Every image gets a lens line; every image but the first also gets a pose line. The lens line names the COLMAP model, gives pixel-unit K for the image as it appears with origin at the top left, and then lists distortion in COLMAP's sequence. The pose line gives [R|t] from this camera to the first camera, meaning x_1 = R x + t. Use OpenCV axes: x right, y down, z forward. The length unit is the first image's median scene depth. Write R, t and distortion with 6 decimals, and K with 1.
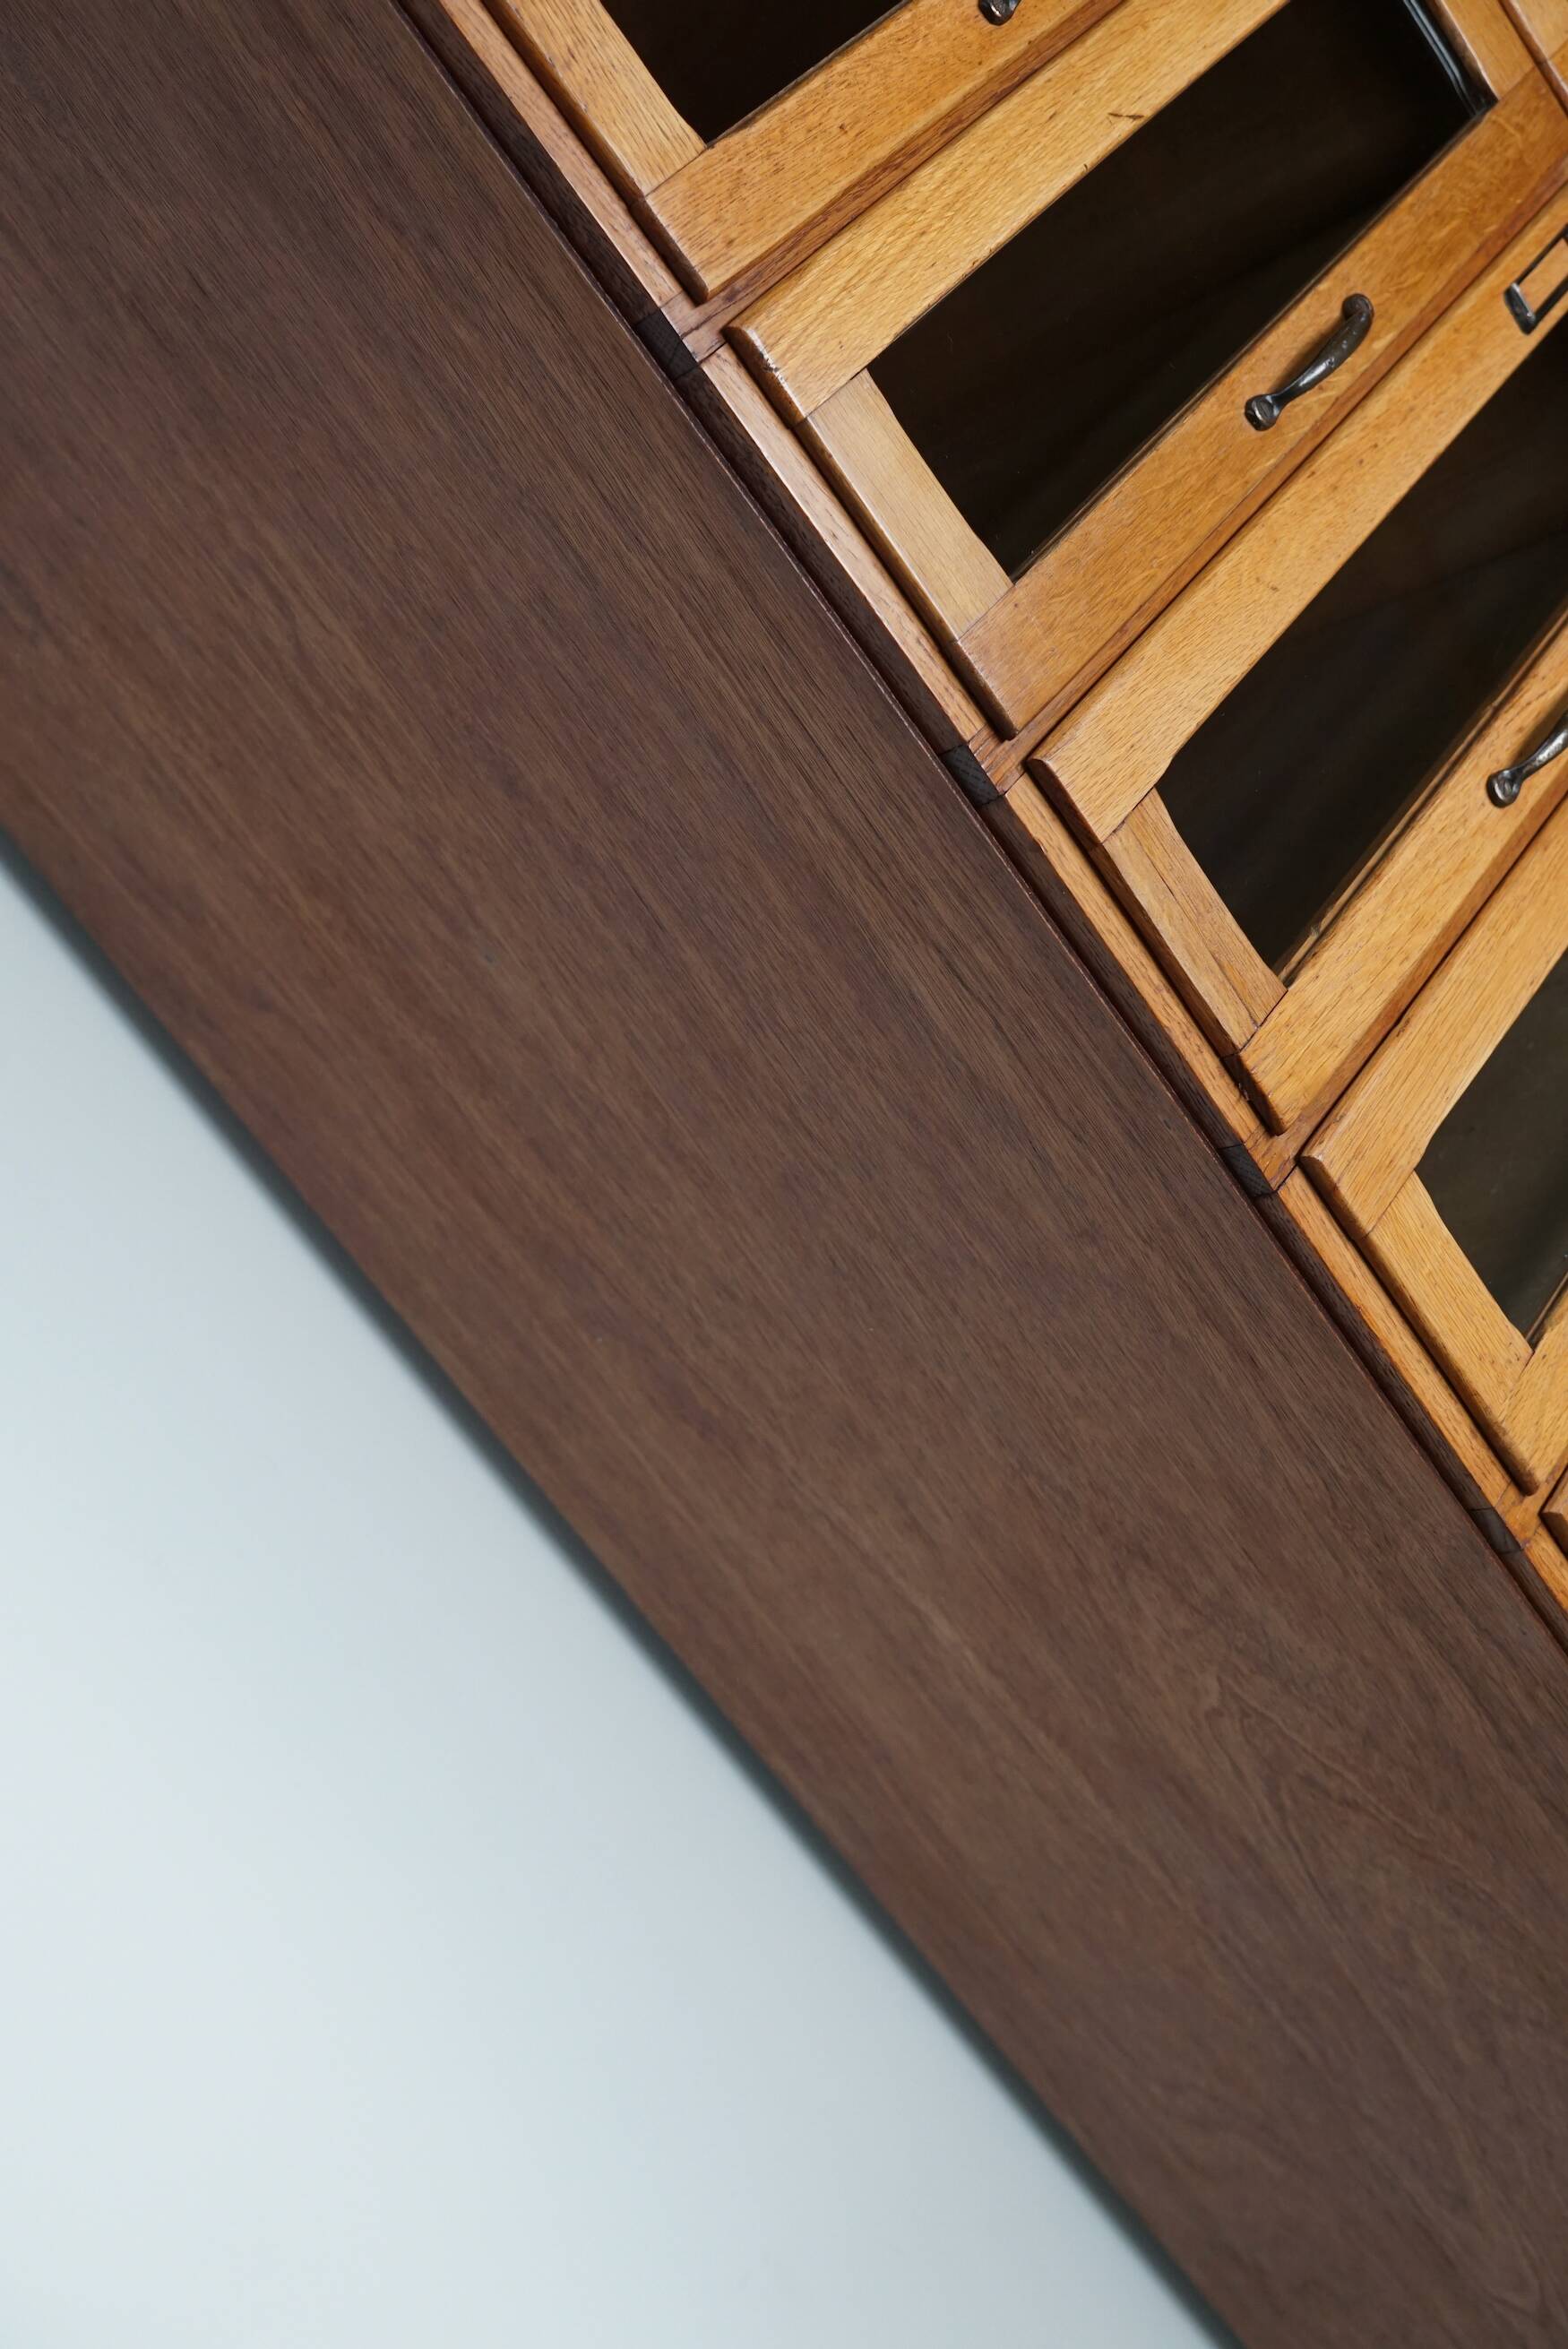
lens RADIAL K [[3016.0, 0, 802.8], [0, 3016.0, 1177.5], [0, 0, 1]] dist [-0.088488, 0.000000]
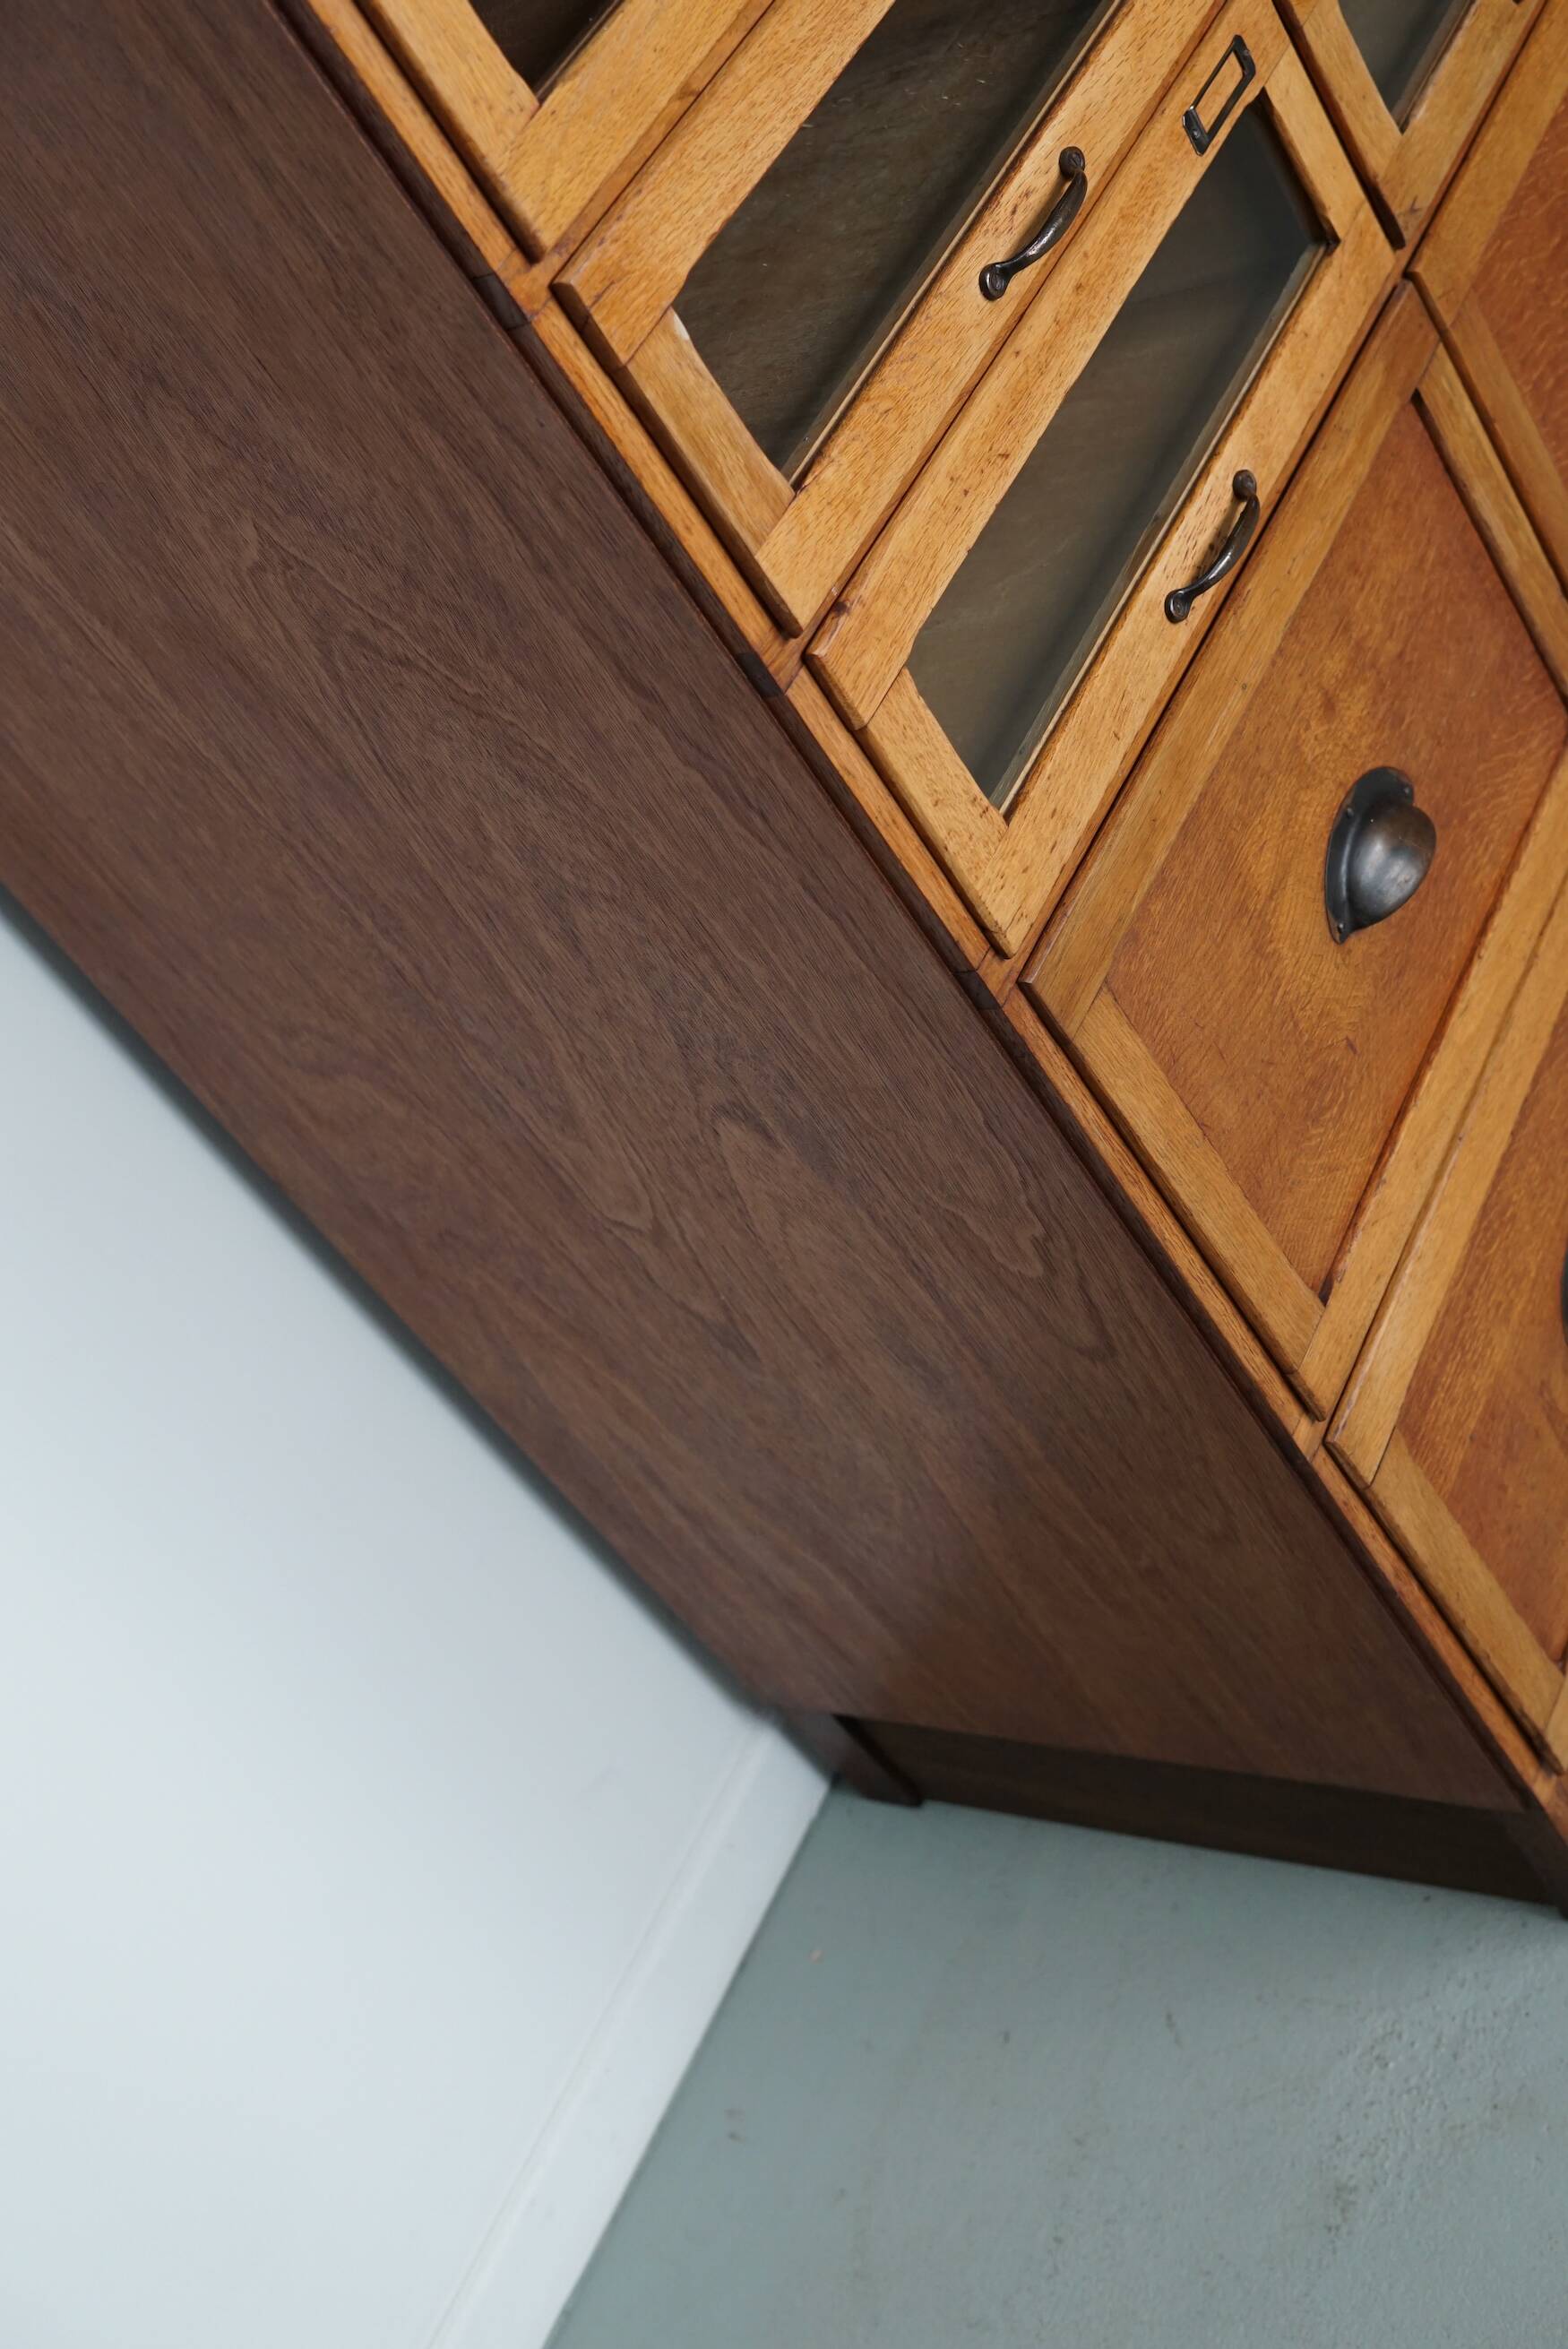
lens RADIAL K [[3016.0, 0, 788.0], [0, 3016.0, 1188.9], [0, 0, 1]] dist [-0.088488, 0.000000]
pose [[0.980211, -0.043297, 0.193164, 0.122439], [-0.005560, 0.969382, 0.245496, 0.150091], [-0.197879, -0.241712, 0.949957, 0.034109]]
